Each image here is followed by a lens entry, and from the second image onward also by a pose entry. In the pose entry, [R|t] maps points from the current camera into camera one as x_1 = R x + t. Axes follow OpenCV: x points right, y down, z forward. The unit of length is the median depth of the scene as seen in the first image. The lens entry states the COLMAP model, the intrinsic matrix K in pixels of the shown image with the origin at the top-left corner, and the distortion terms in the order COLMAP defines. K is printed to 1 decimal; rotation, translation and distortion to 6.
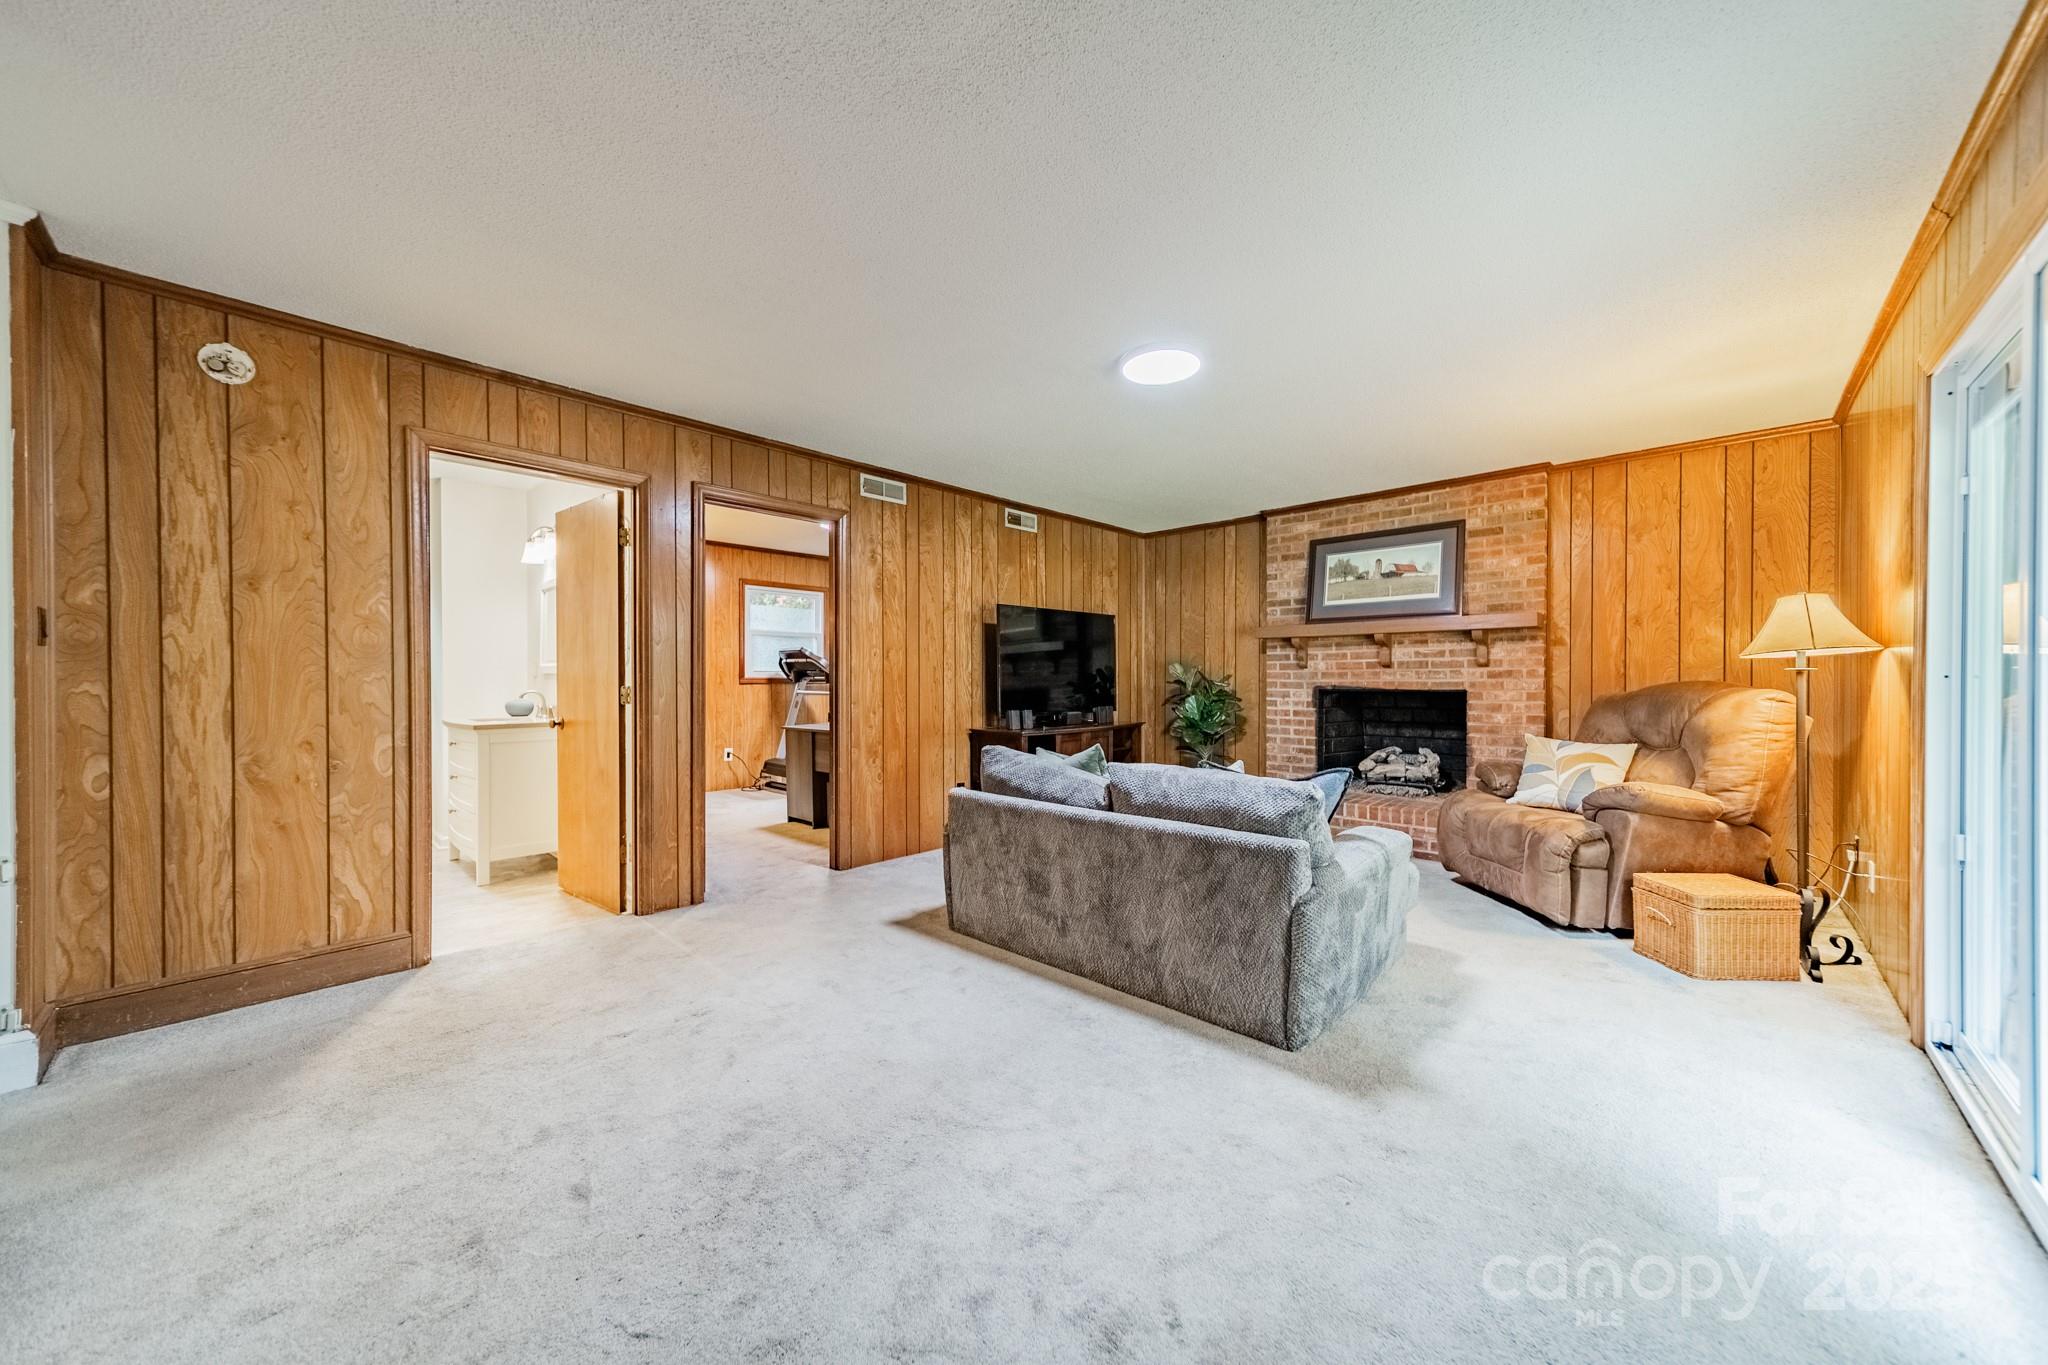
lens RADIAL K [[725.1, 0, 1024.6], [0, 725.1, 684.9], [0, 0, 1]] dist [0.007512, 0.001140]
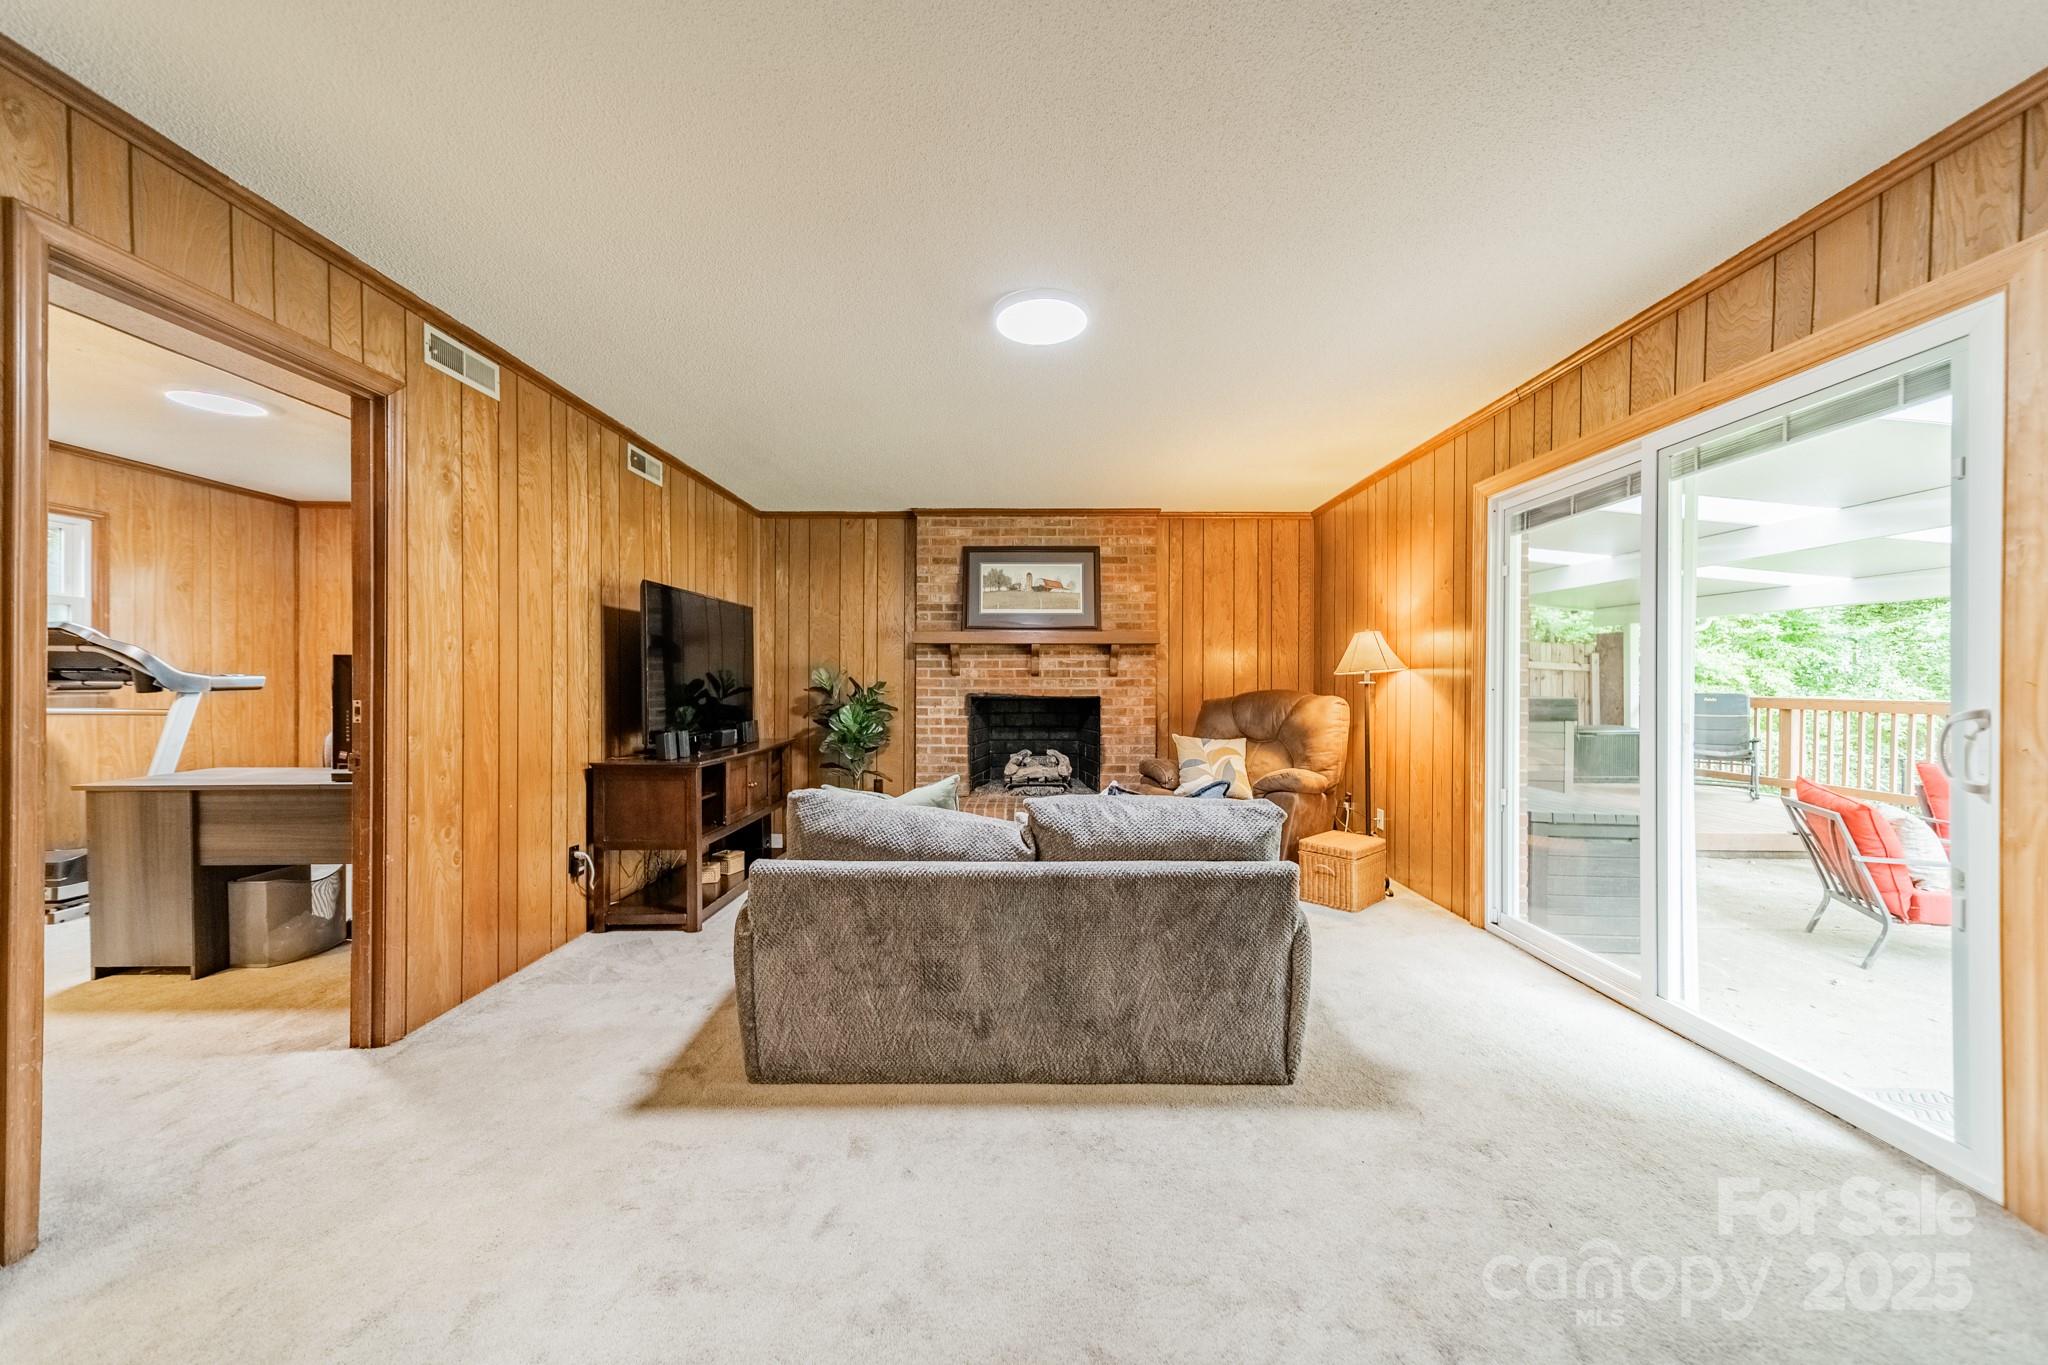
lens RADIAL K [[725.1, 0, 1024.1], [0, 725.1, 684.8], [0, 0, 1]] dist [0.007512, 0.001140]
pose [[0.729605, -0.000180, 0.683869, -0.267476], [0.002227, 0.999995, -0.002113, -0.009784], [-0.683865, 0.003065, 0.729602, 0.265571]]
